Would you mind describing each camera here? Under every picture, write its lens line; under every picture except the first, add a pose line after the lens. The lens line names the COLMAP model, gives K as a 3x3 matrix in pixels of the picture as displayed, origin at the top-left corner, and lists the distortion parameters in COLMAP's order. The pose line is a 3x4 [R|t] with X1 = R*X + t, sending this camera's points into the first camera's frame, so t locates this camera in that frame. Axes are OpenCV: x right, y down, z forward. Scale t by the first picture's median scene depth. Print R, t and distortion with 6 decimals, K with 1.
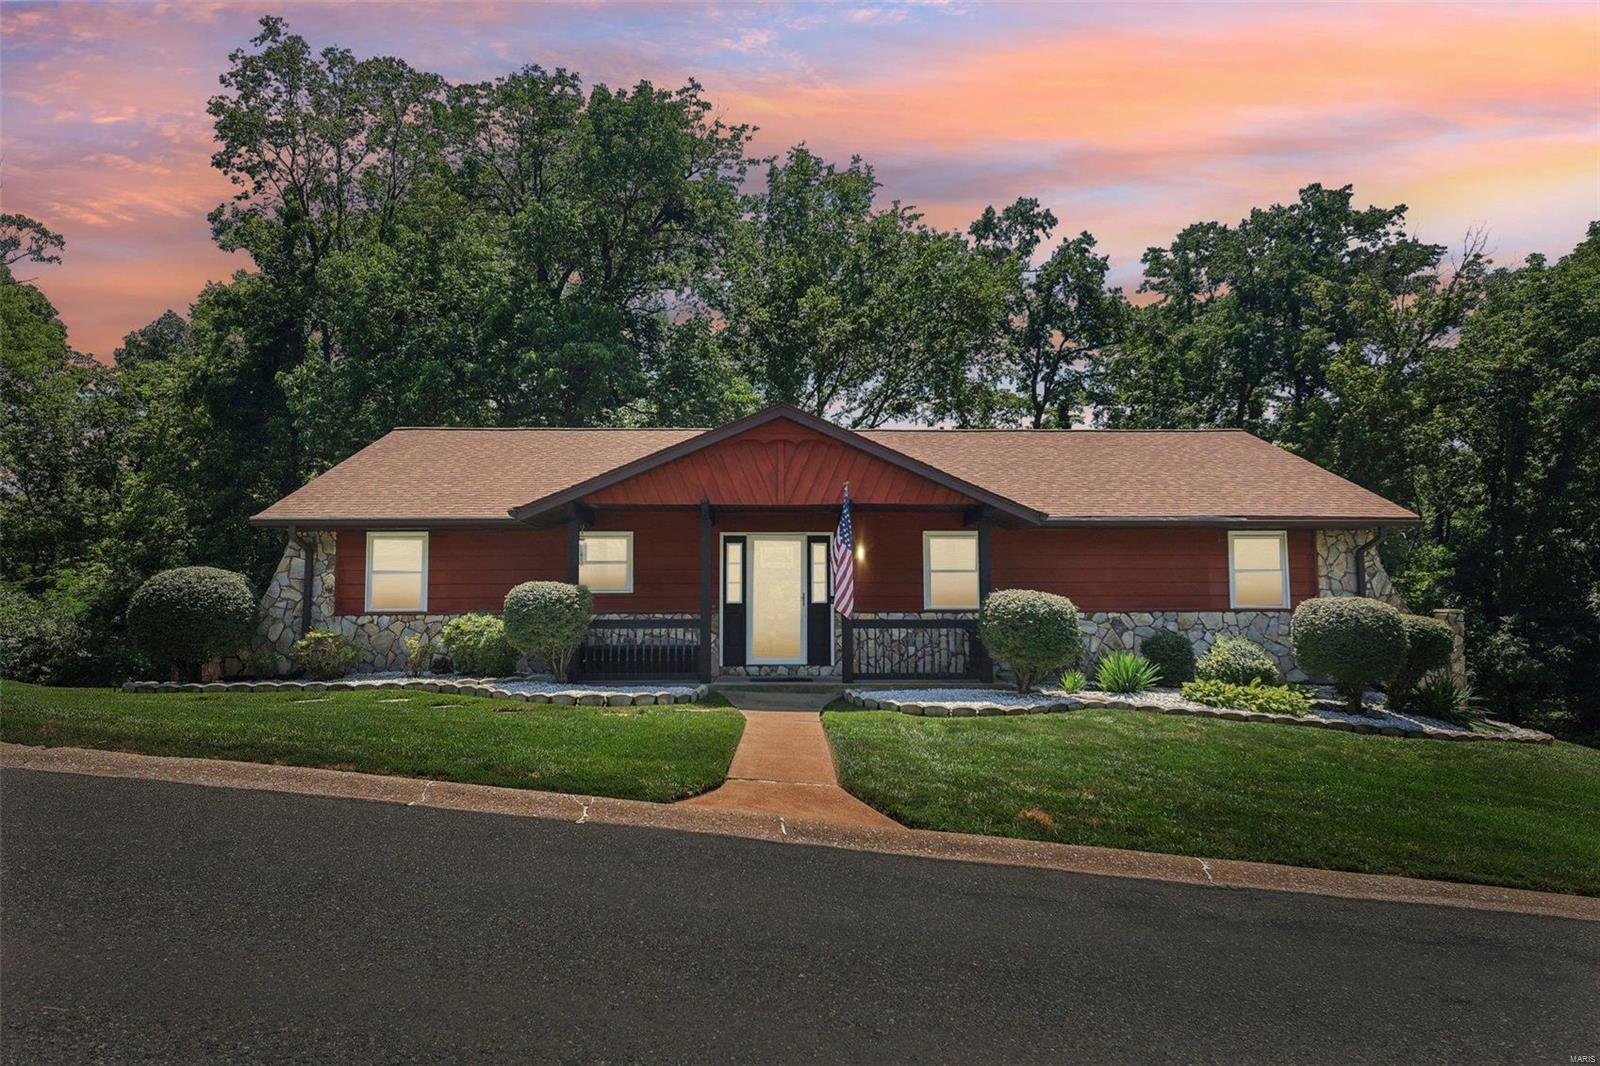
lens RADIAL K [[1093.9, 0, 800.0], [0, 1093.9, 533.0], [0, 0, 1]] dist [0.000326, 0.117659]
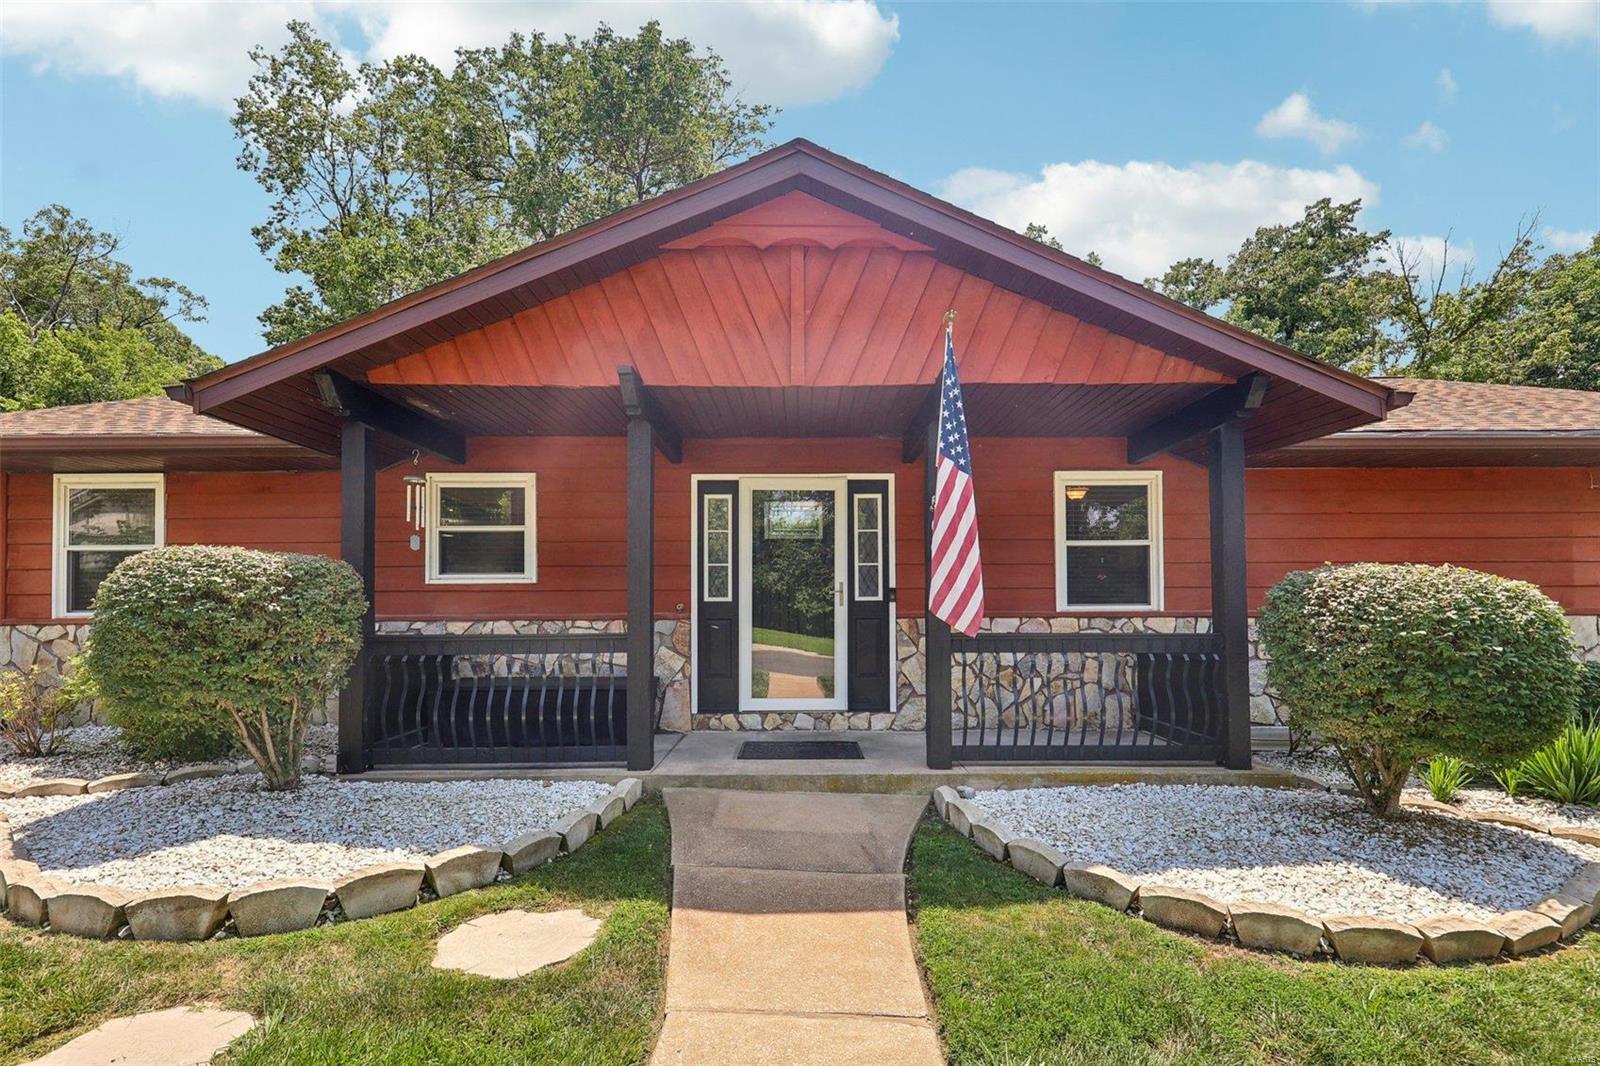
lens RADIAL K [[694.0, 0, 805.2], [0, 694.0, 564.1], [0, 0, 1]] dist [0.018427, 0.000015]
pose [[0.999717, -0.003472, -0.023531, -0.006834], [0.003557, 0.999987, 0.003573, 0.044311], [0.023519, -0.003656, 0.999717, 0.646093]]
